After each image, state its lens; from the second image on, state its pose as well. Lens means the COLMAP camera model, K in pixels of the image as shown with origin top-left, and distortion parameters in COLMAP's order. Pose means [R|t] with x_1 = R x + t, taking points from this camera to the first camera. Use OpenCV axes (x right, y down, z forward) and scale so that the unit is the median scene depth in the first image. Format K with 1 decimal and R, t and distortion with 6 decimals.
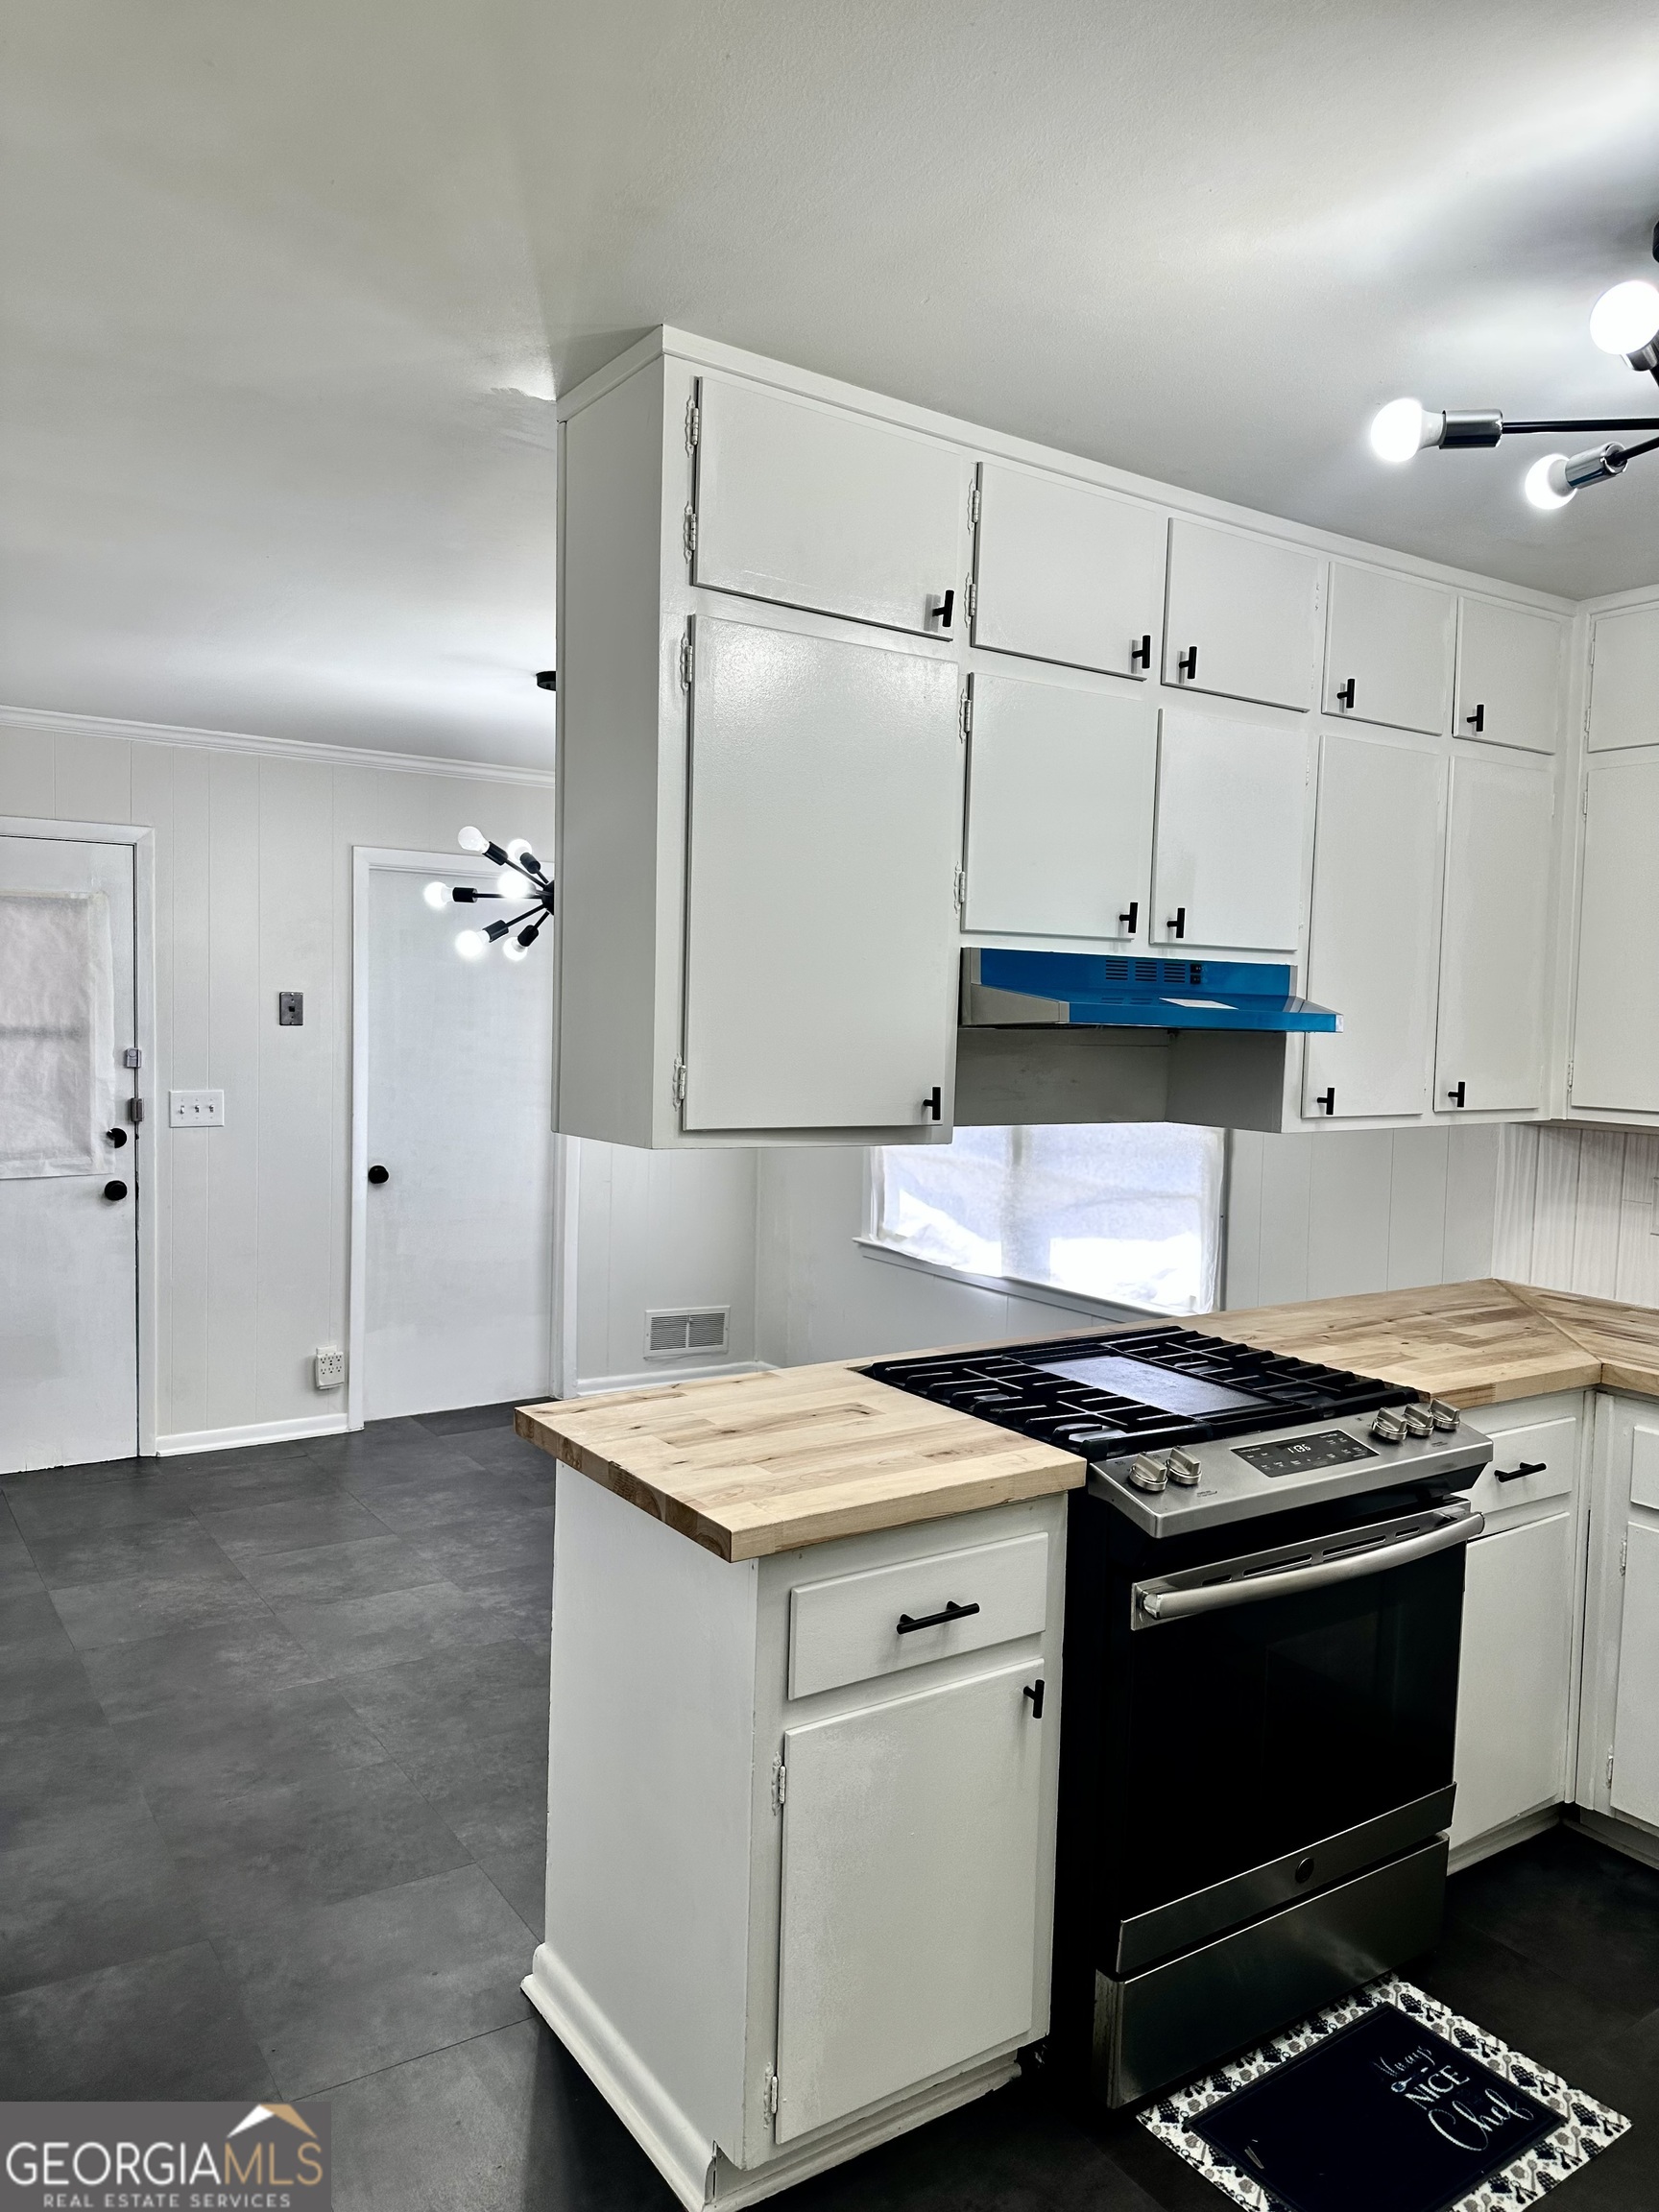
lens RADIAL K [[1547.8, 0, 829.5], [0, 1547.8, 1106.0], [0, 0, 1]] dist [0.103912, -0.159567]
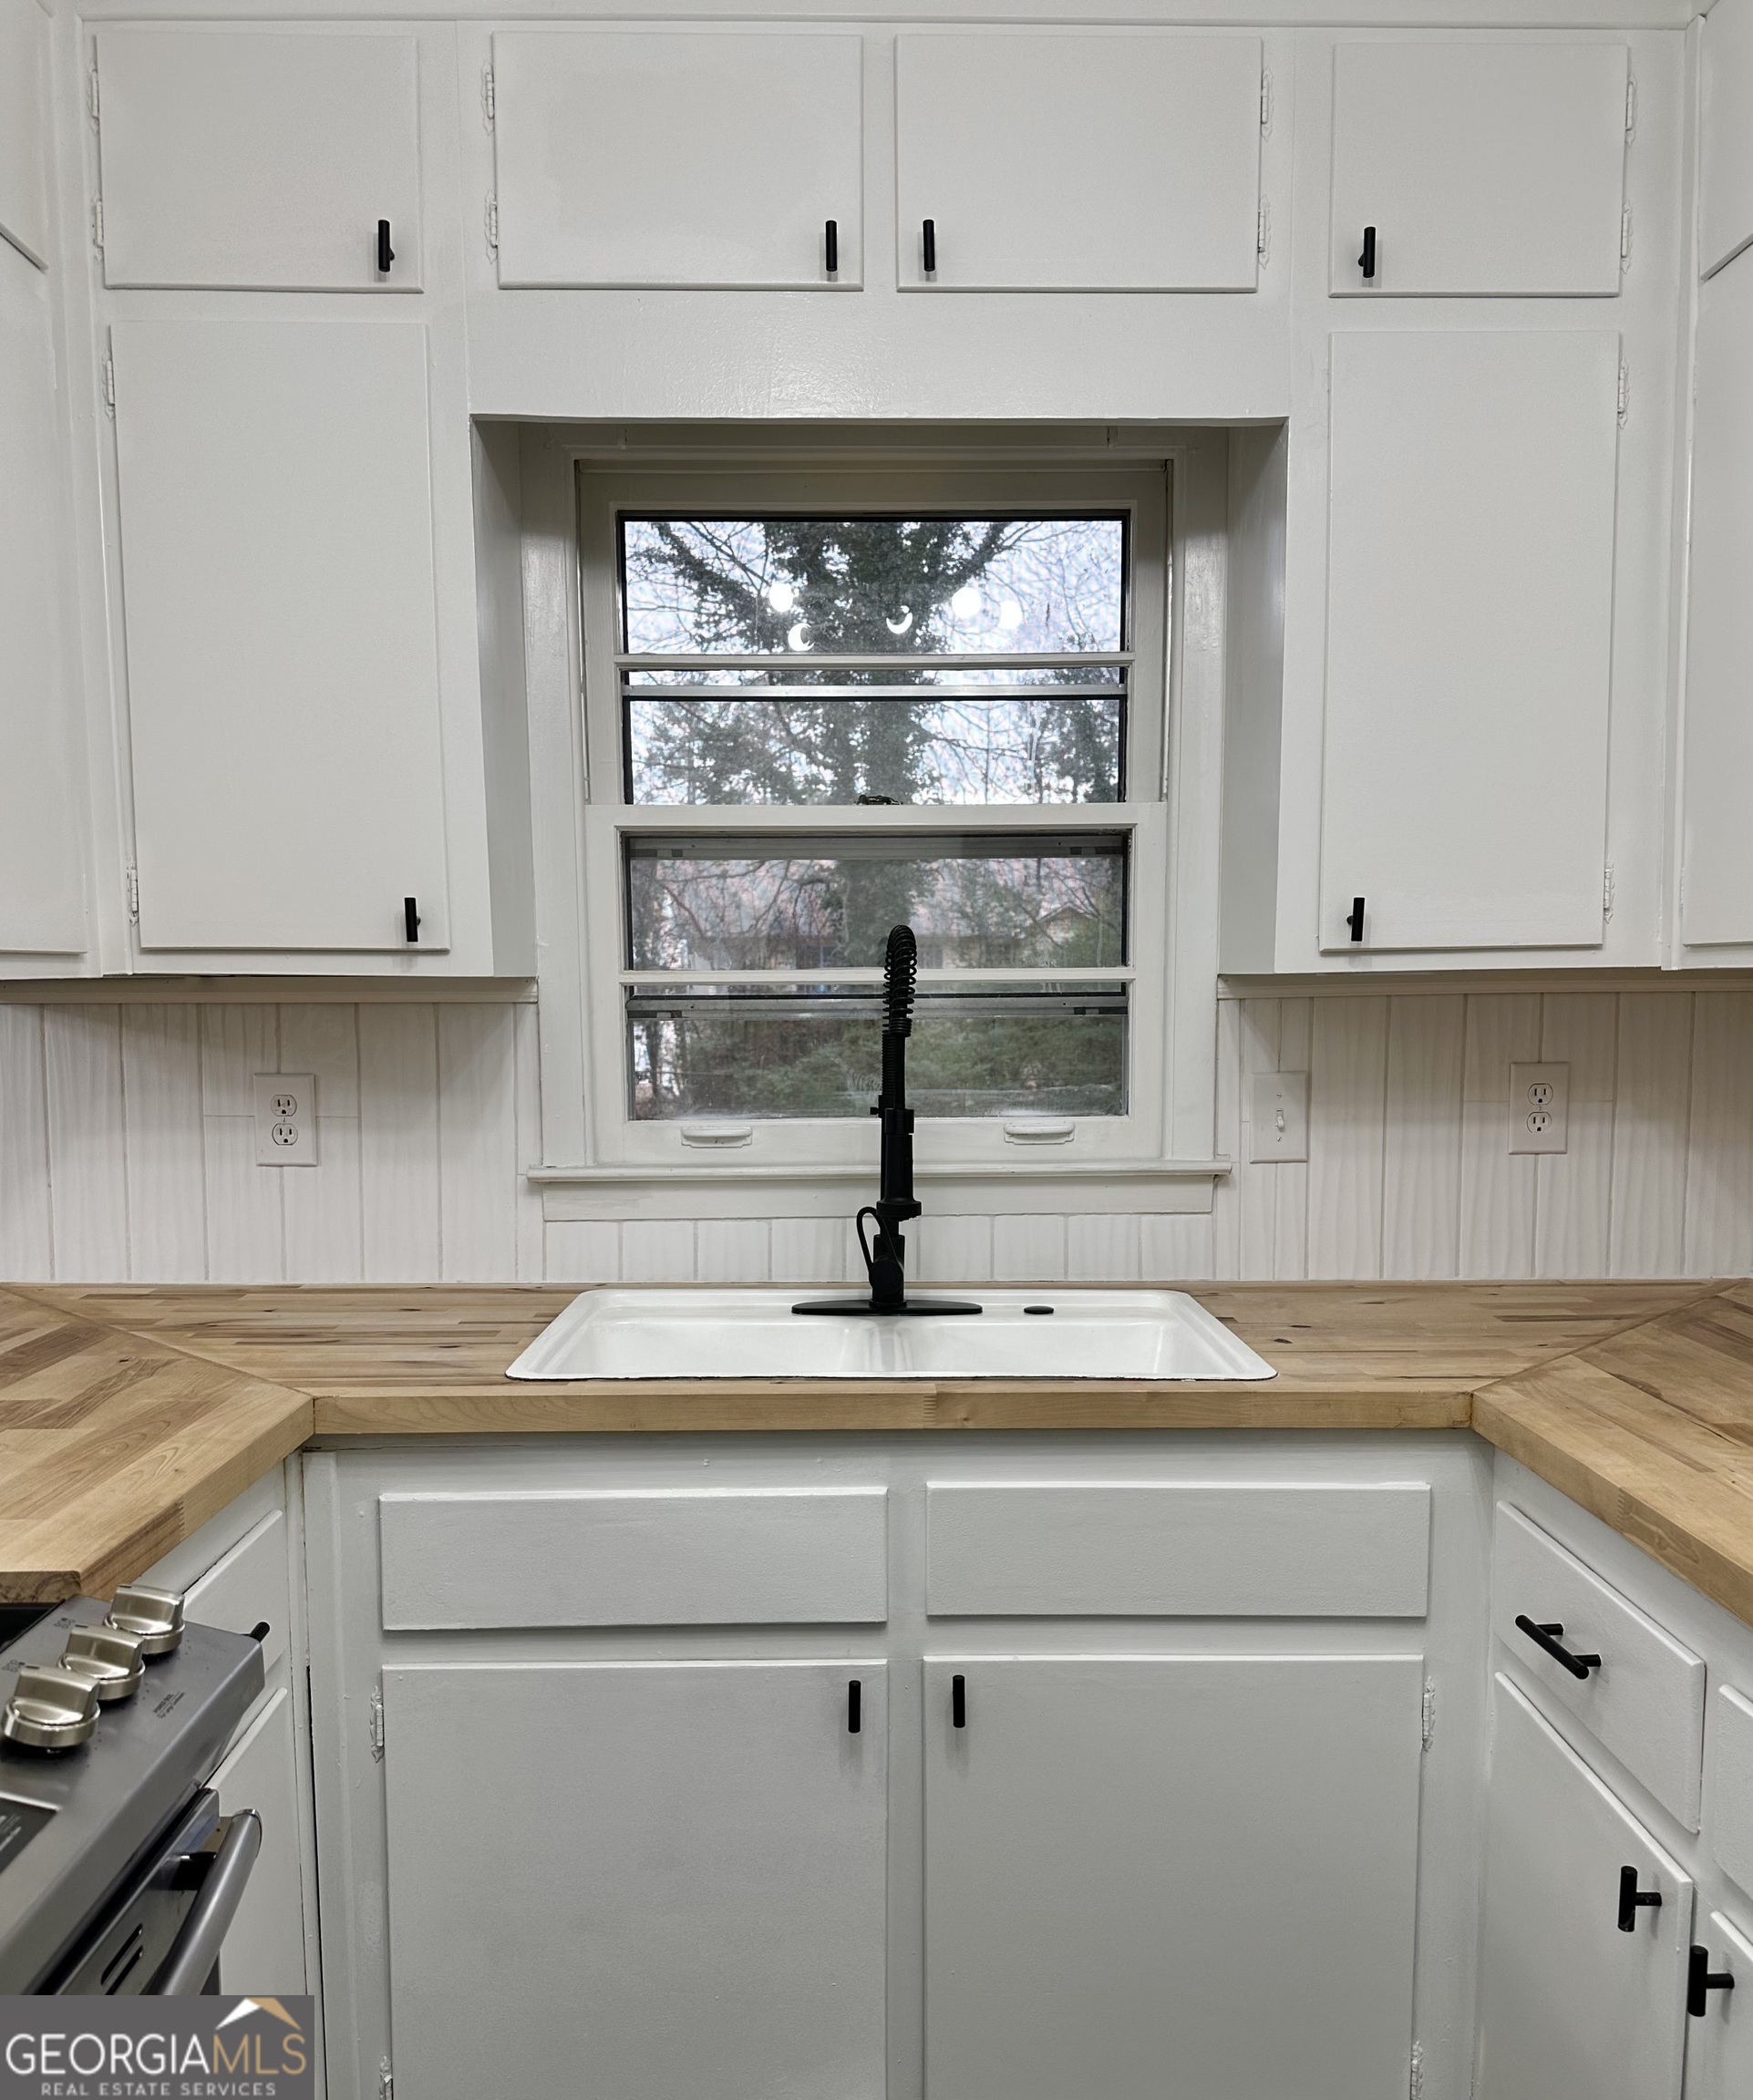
lens RADIAL K [[1672.9, 0, 882.2], [0, 1672.9, 1155.9], [0, 0, 1]] dist [0.005023, -0.001698]
pose [[0.528796, -0.109852, 0.841610, 0.106086], [0.064577, 0.993922, 0.089158, 0.037109], [-0.846289, 0.007202, 0.532676, 0.468962]]
